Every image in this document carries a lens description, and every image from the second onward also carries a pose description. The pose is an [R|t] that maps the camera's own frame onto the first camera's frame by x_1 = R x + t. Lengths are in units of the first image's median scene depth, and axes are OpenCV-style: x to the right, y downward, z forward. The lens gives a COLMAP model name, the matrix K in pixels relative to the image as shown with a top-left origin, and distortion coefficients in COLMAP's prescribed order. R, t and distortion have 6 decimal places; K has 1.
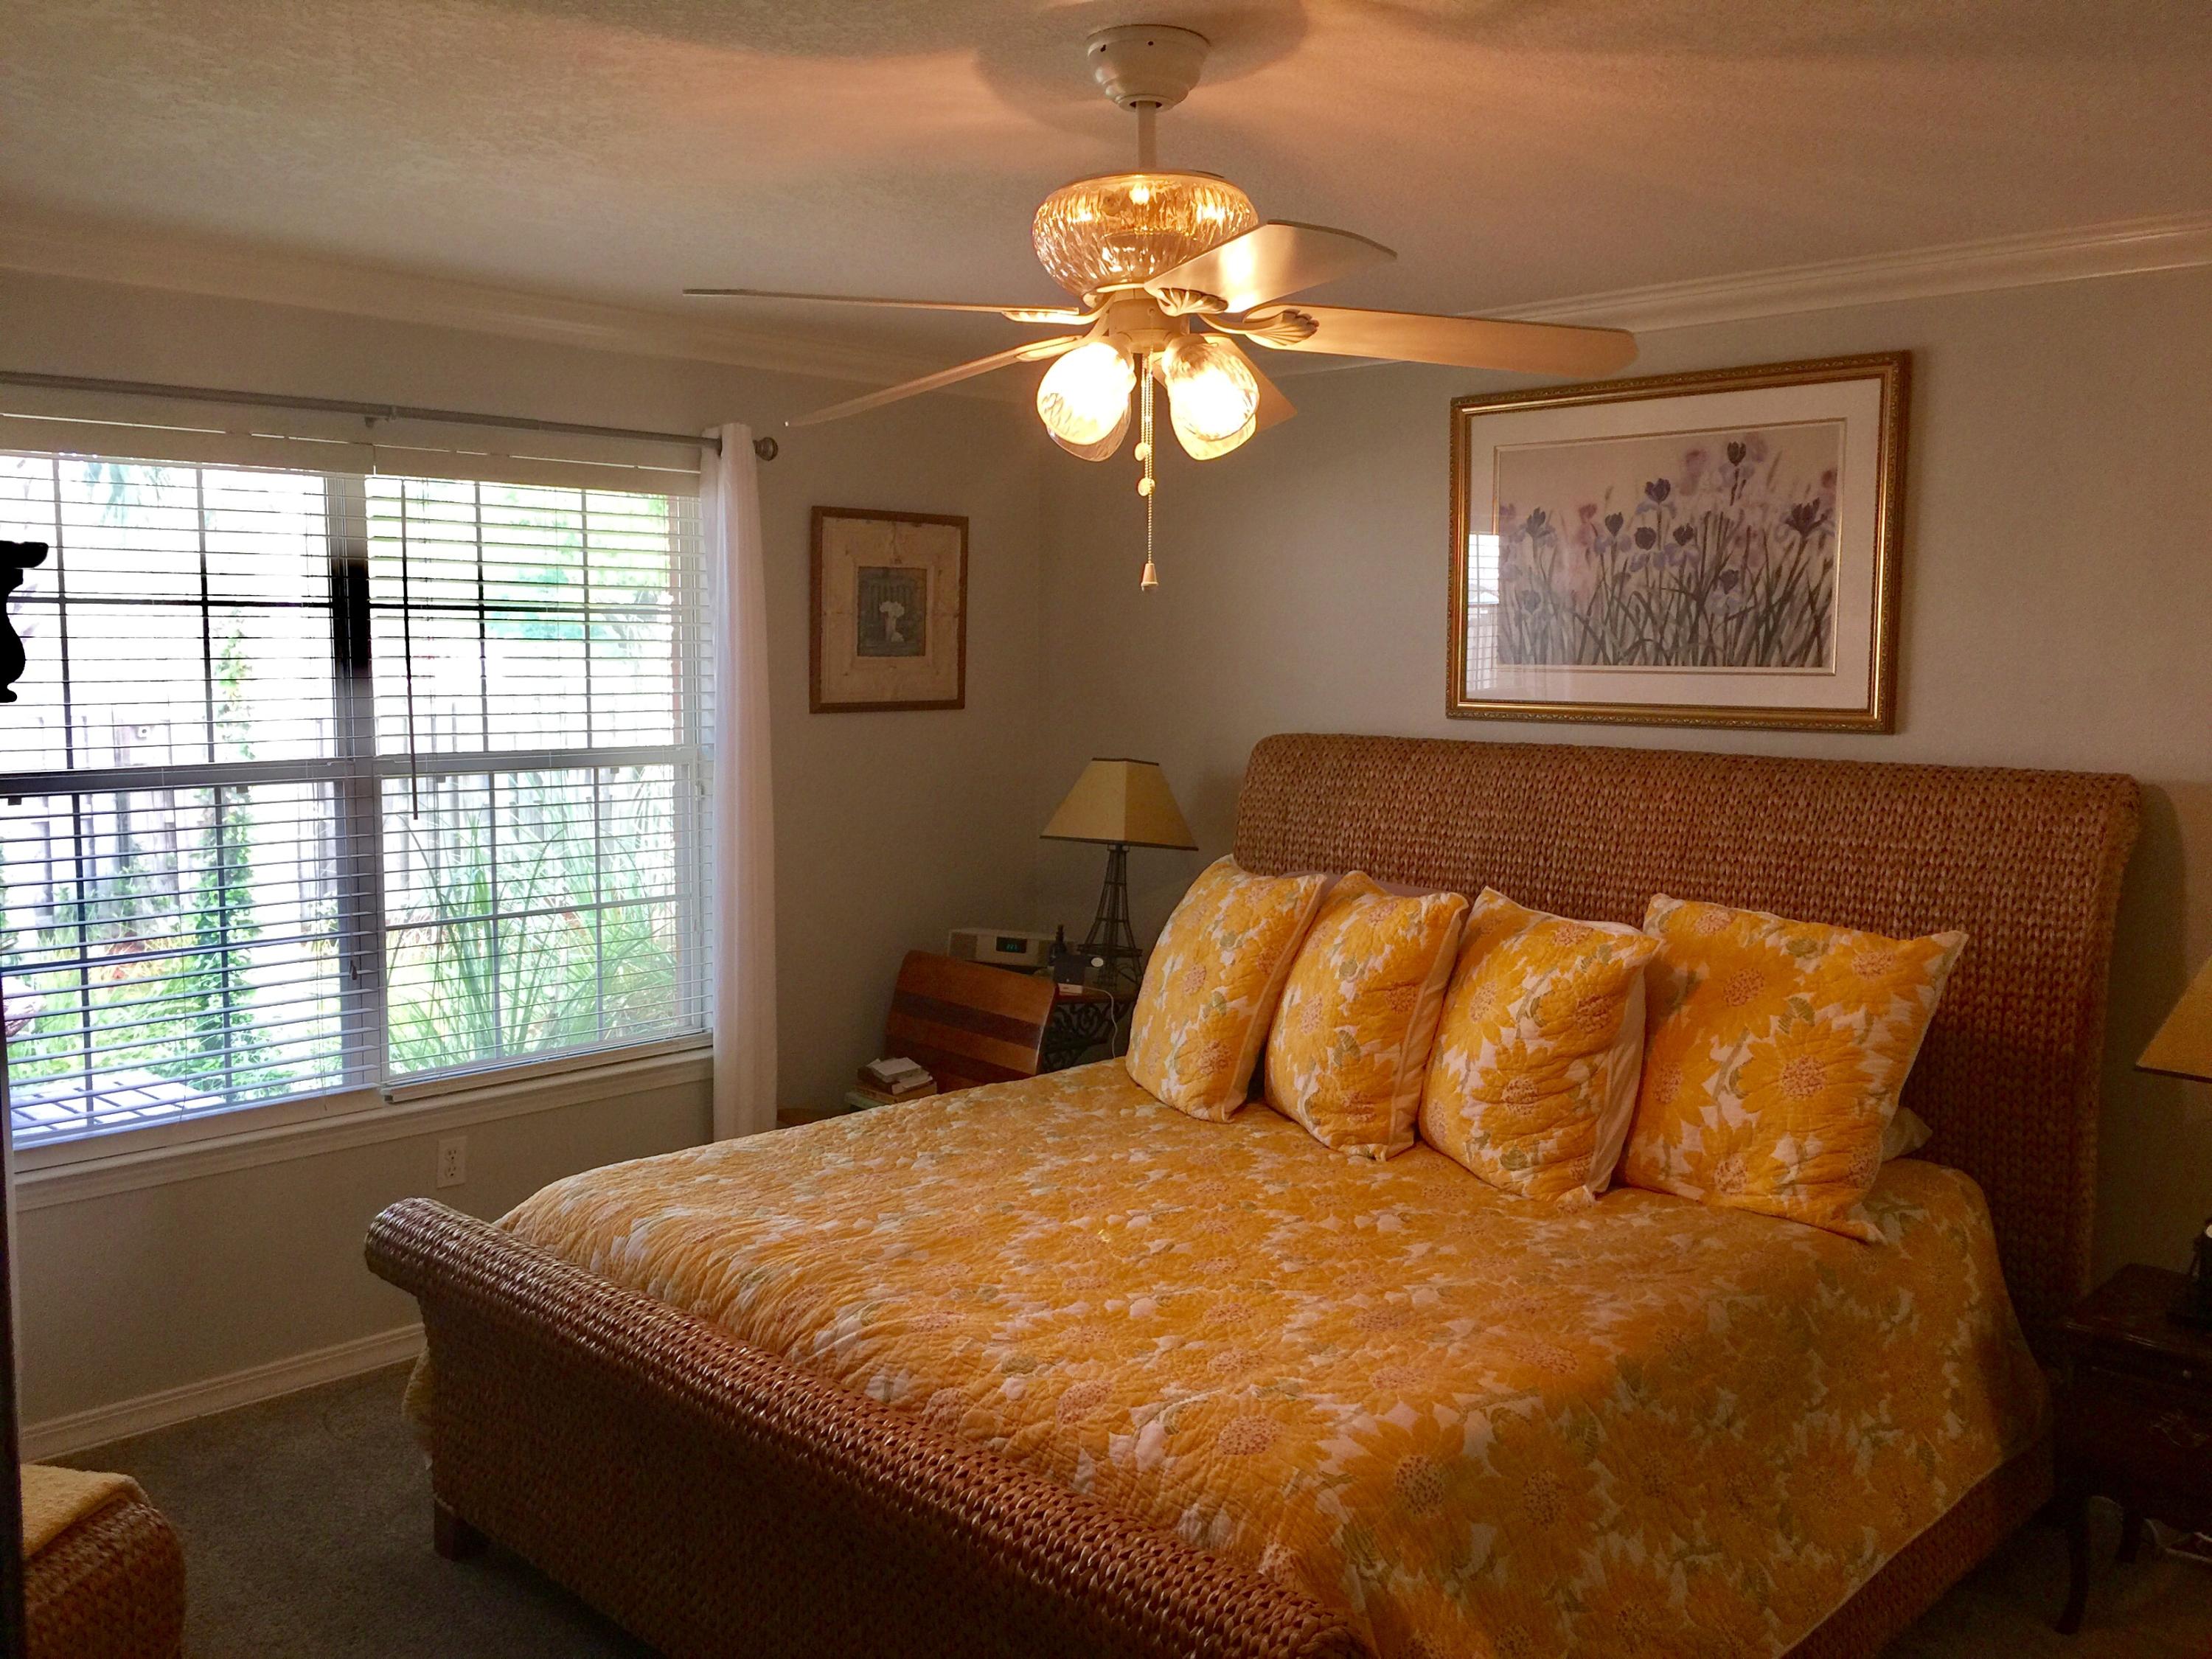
lens RADIAL K [[1868.2, 0, 1112.2], [0, 1868.2, 830.8], [0, 0, 1]] dist [0.018327, -0.011021]
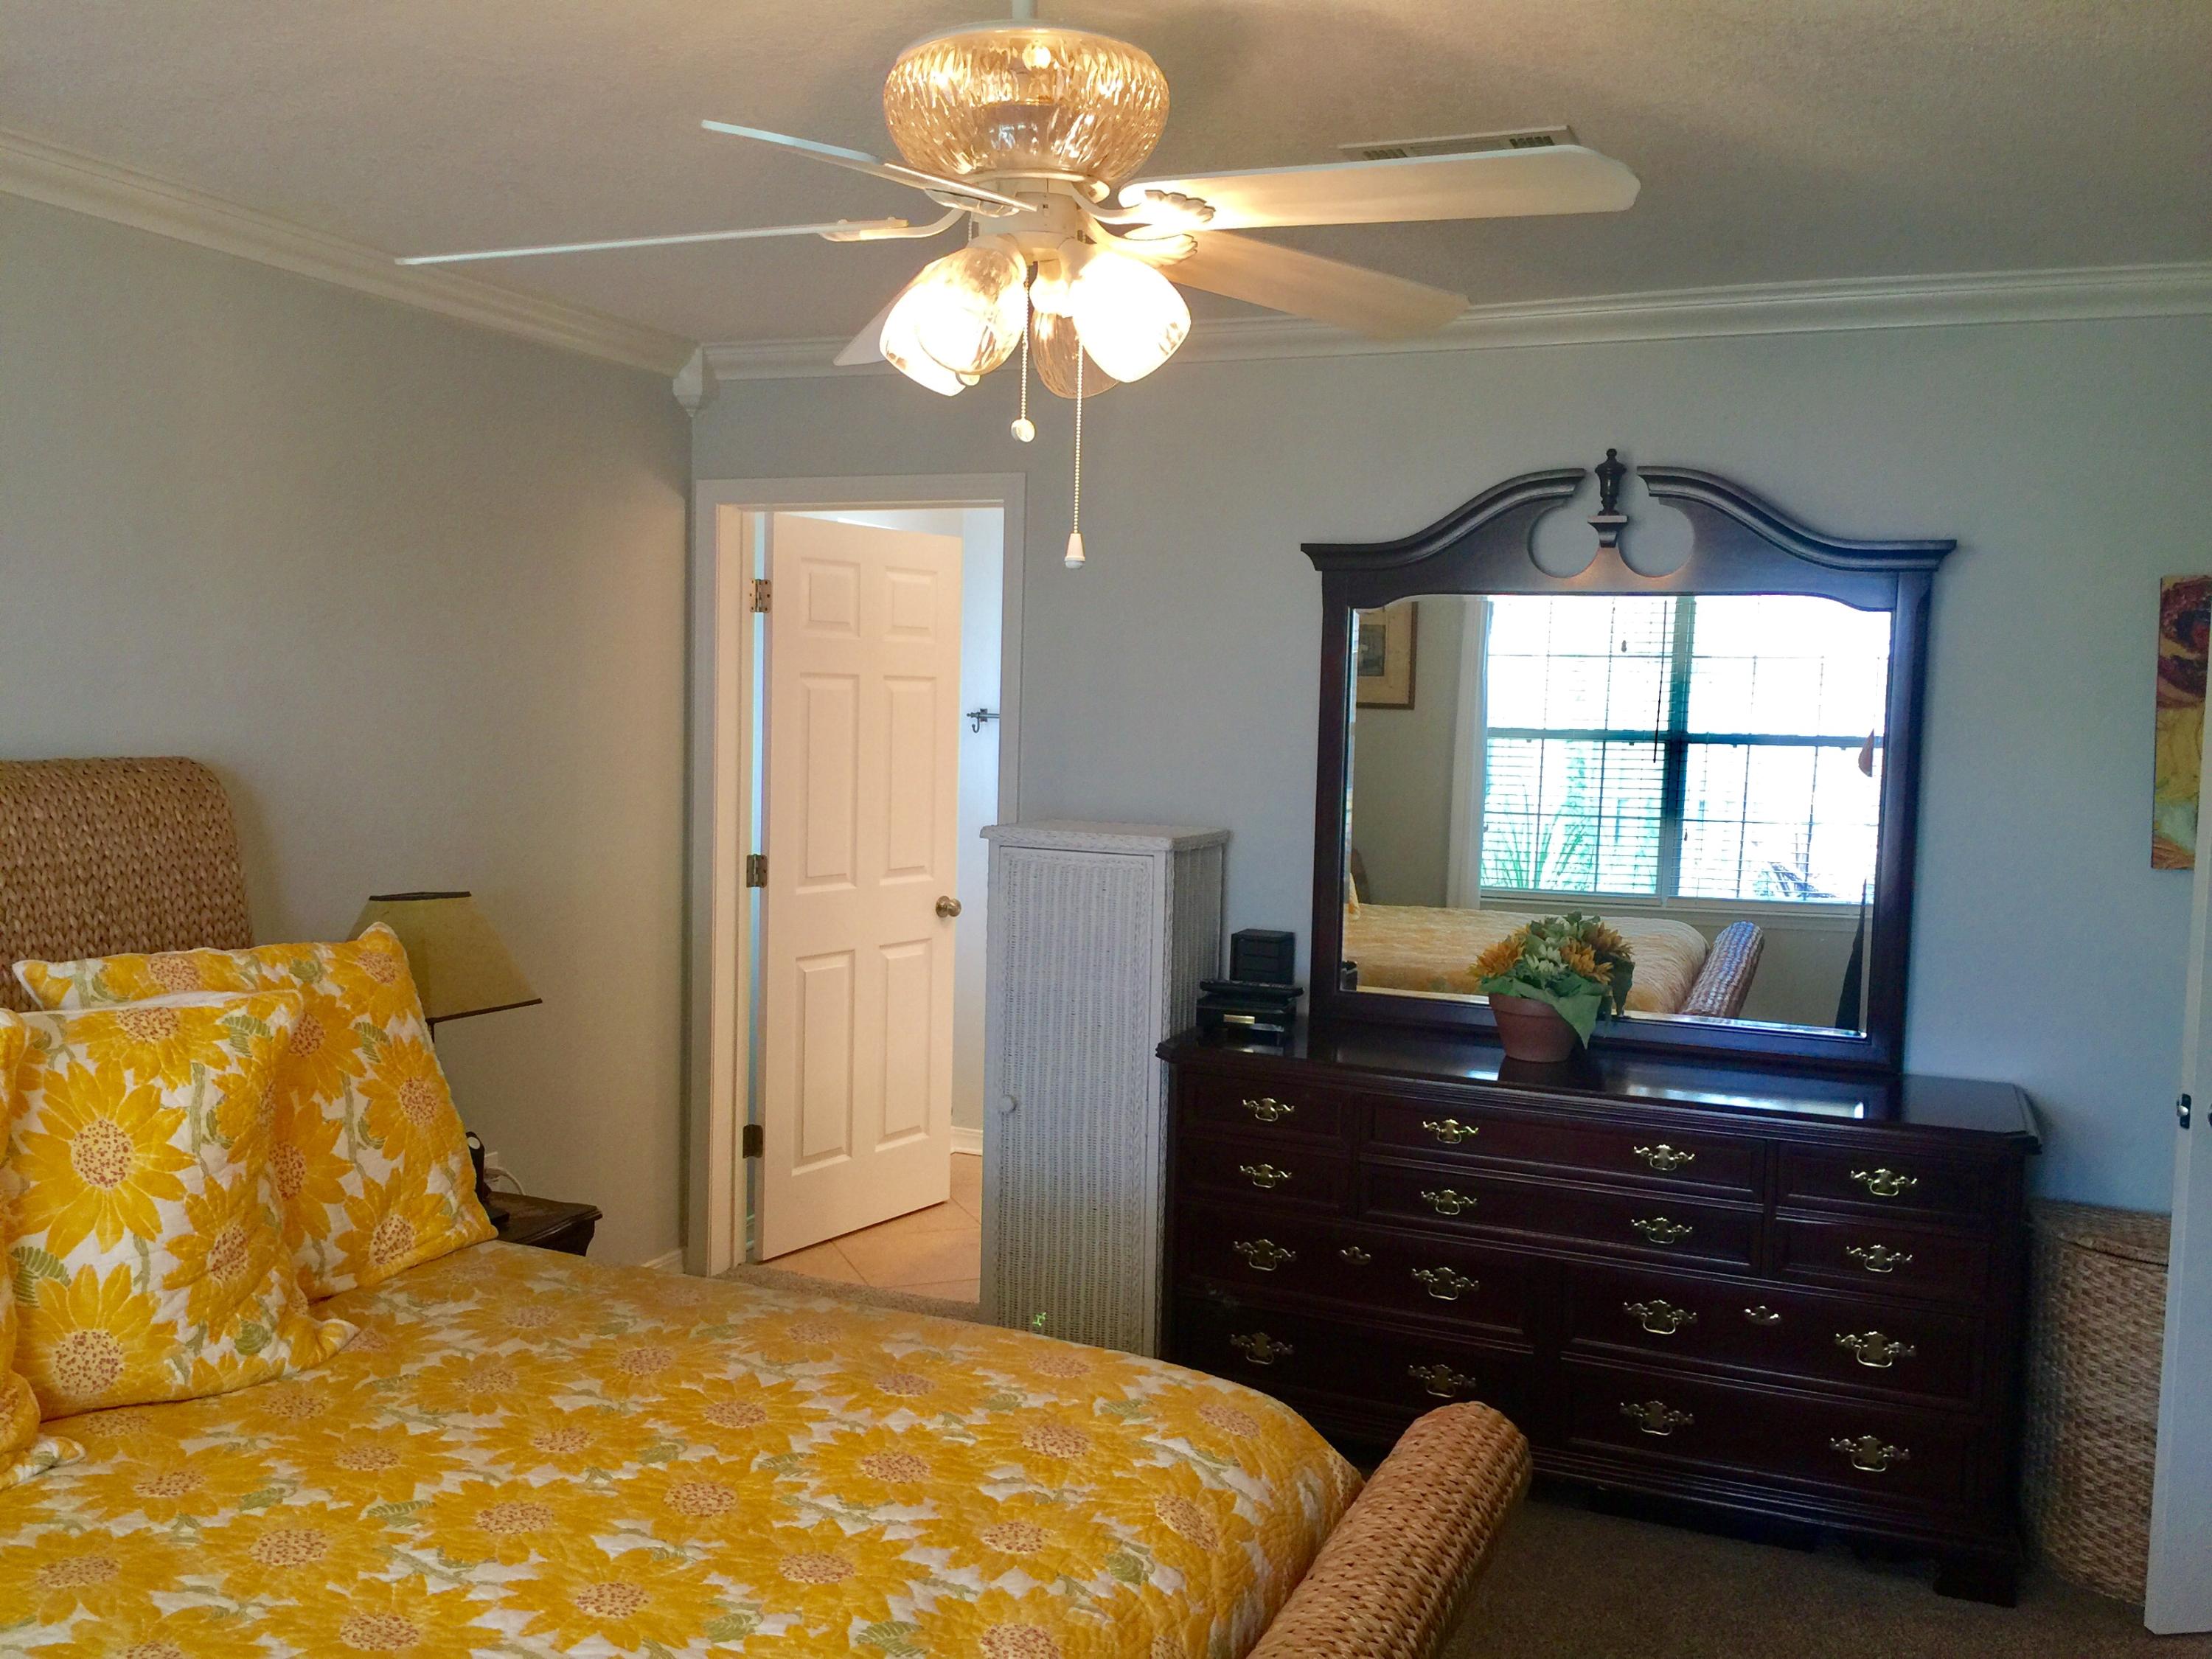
lens RADIAL K [[1868.2, 0, 1112.4], [0, 1868.2, 830.0], [0, 0, 1]] dist [0.018327, -0.011021]
pose [[-0.364793, -0.086544, 0.927058, -0.578684], [0.059719, 0.991446, 0.116054, -0.083056], [-0.929172, 0.097699, -0.356504, 0.982697]]
